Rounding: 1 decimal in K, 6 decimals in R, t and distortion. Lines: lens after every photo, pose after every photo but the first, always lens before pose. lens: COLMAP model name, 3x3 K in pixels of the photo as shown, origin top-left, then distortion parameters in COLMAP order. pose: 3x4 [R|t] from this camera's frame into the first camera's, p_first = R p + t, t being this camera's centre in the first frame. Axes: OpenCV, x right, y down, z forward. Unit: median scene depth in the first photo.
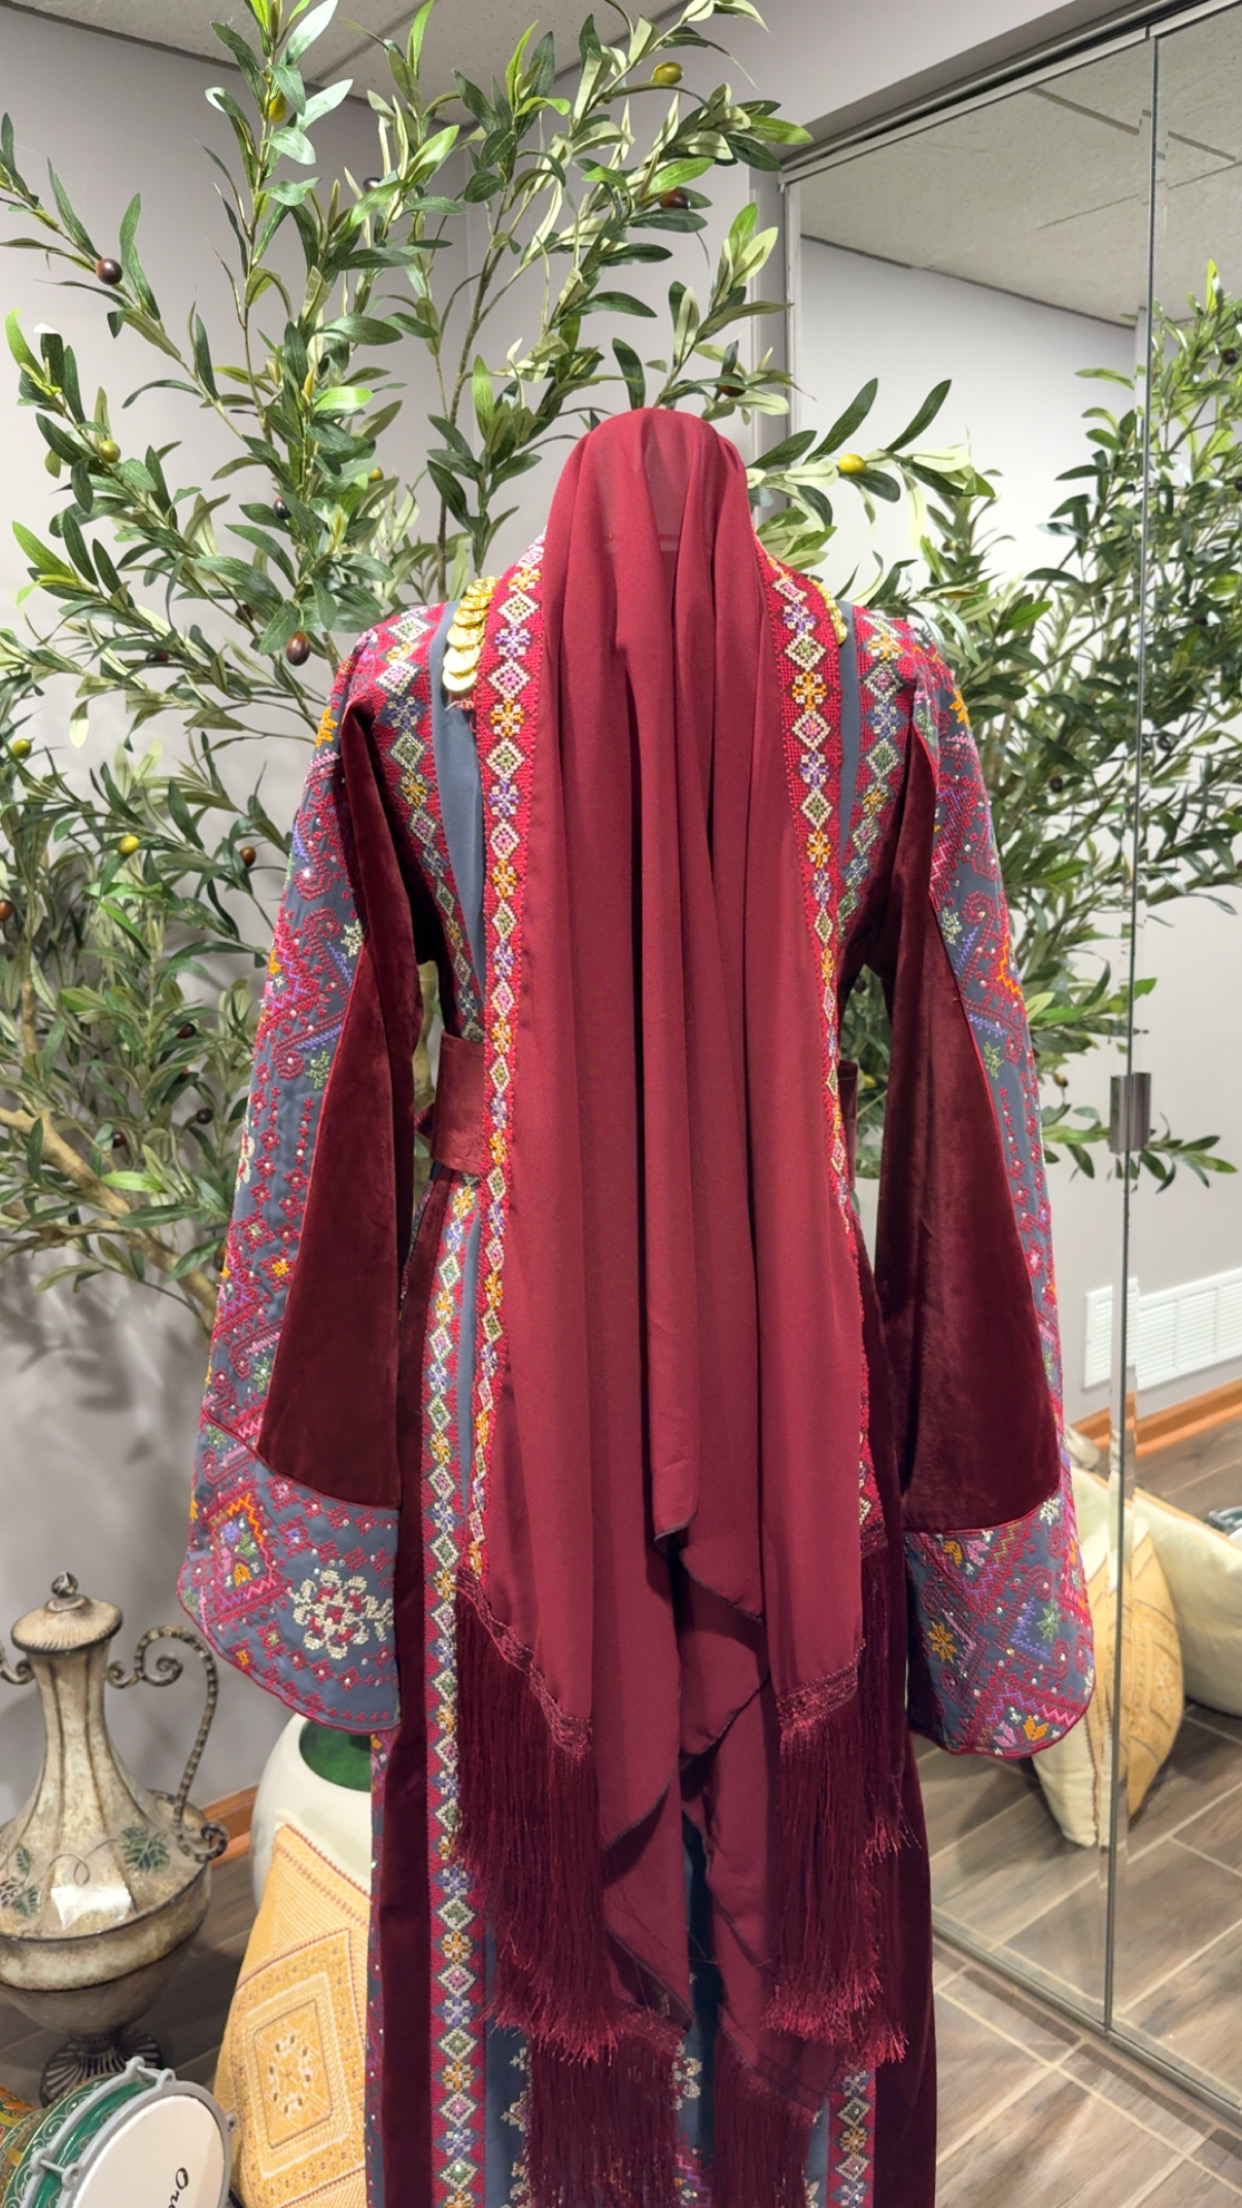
lens RADIAL K [[1673.3, 0, 617.4], [0, 1673.3, 1108.4], [0, 0, 1]] dist [0.006259, -0.007887]
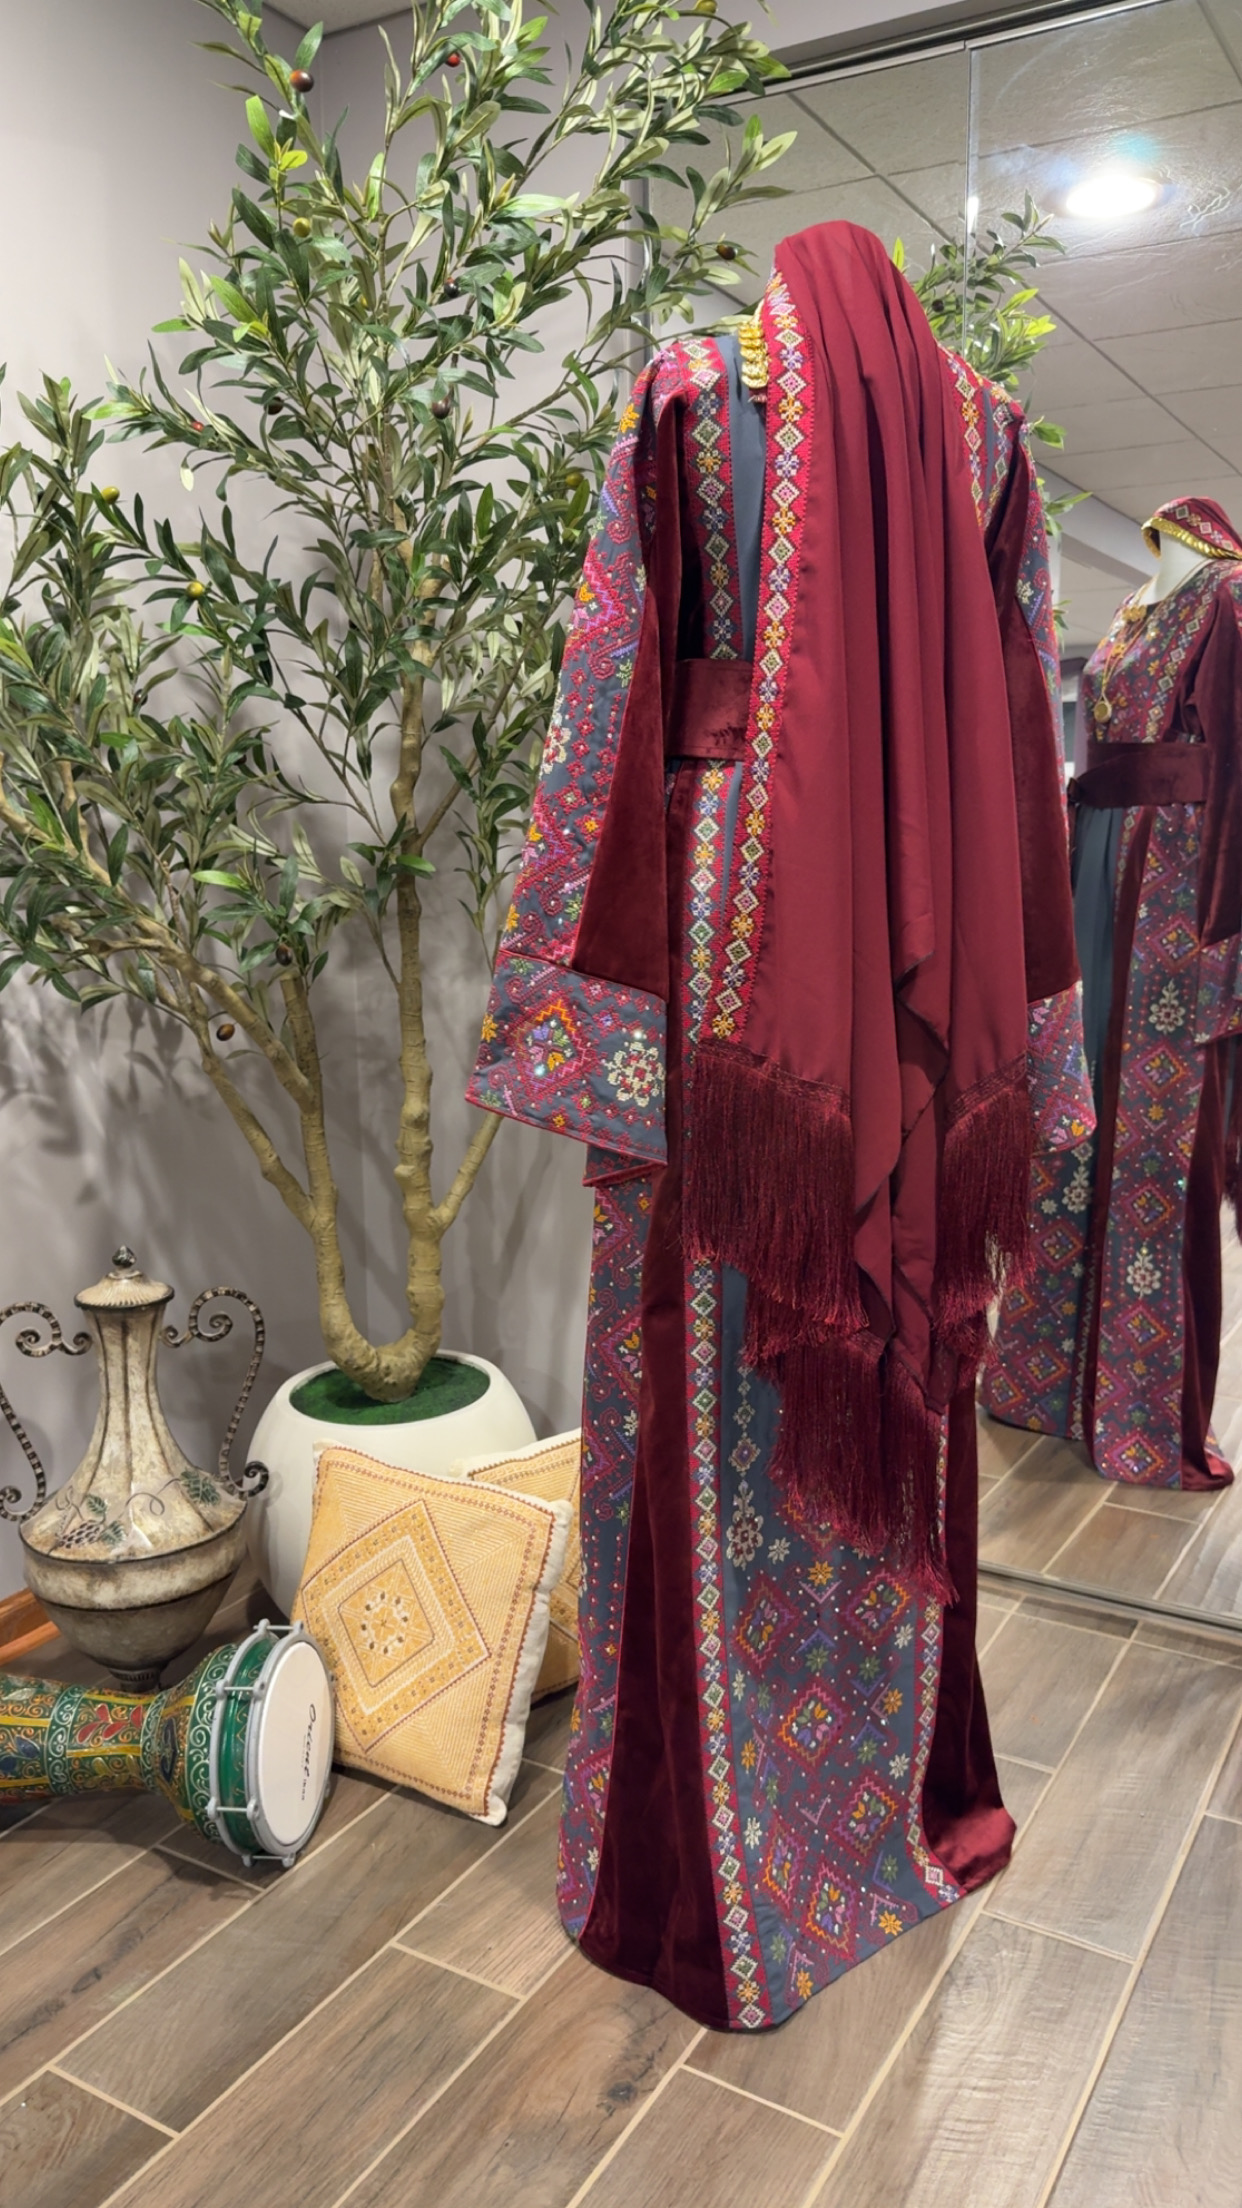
lens RADIAL K [[1651.2, 0, 616.9], [0, 1651.2, 1108.6], [0, 0, 1]] dist [0.099843, -0.162704]
pose [[0.939370, -0.037339, 0.340865, -0.437467], [0.041905, 0.999103, -0.006040, 0.226184], [-0.340334, 0.019958, 0.940093, -0.185841]]
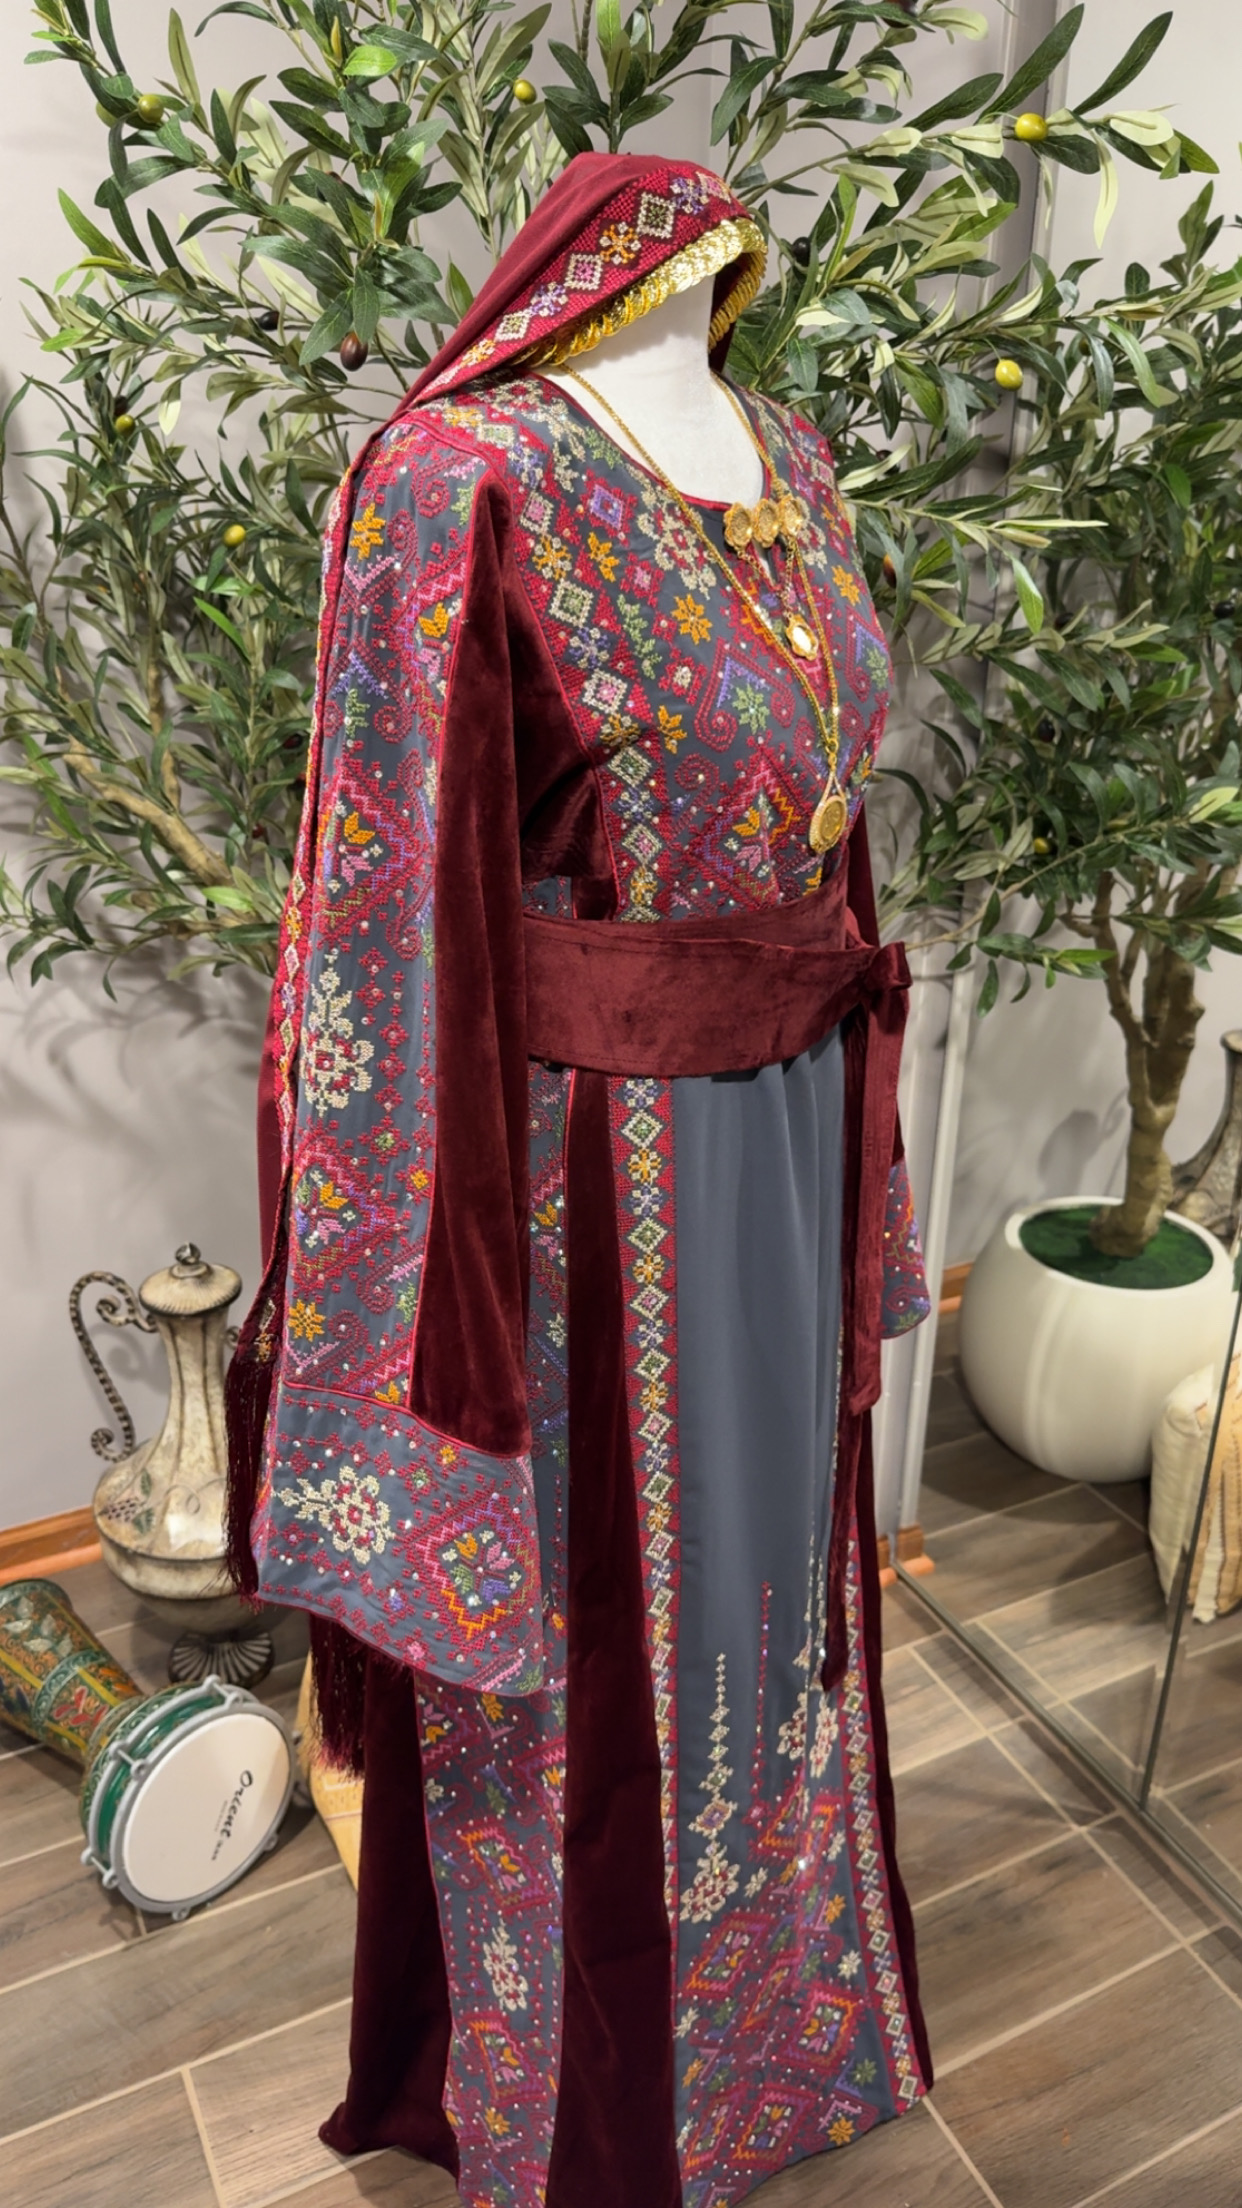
lens RADIAL K [[1651.2, 0, 616.9], [0, 1651.2, 1108.6], [0, 0, 1]] dist [0.099843, -0.162704]
pose [[0.973723, 0.128175, -0.188239, 0.138429], [-0.077780, 0.964046, 0.254098, -0.106236], [0.214040, -0.232780, 0.948684, 0.080878]]
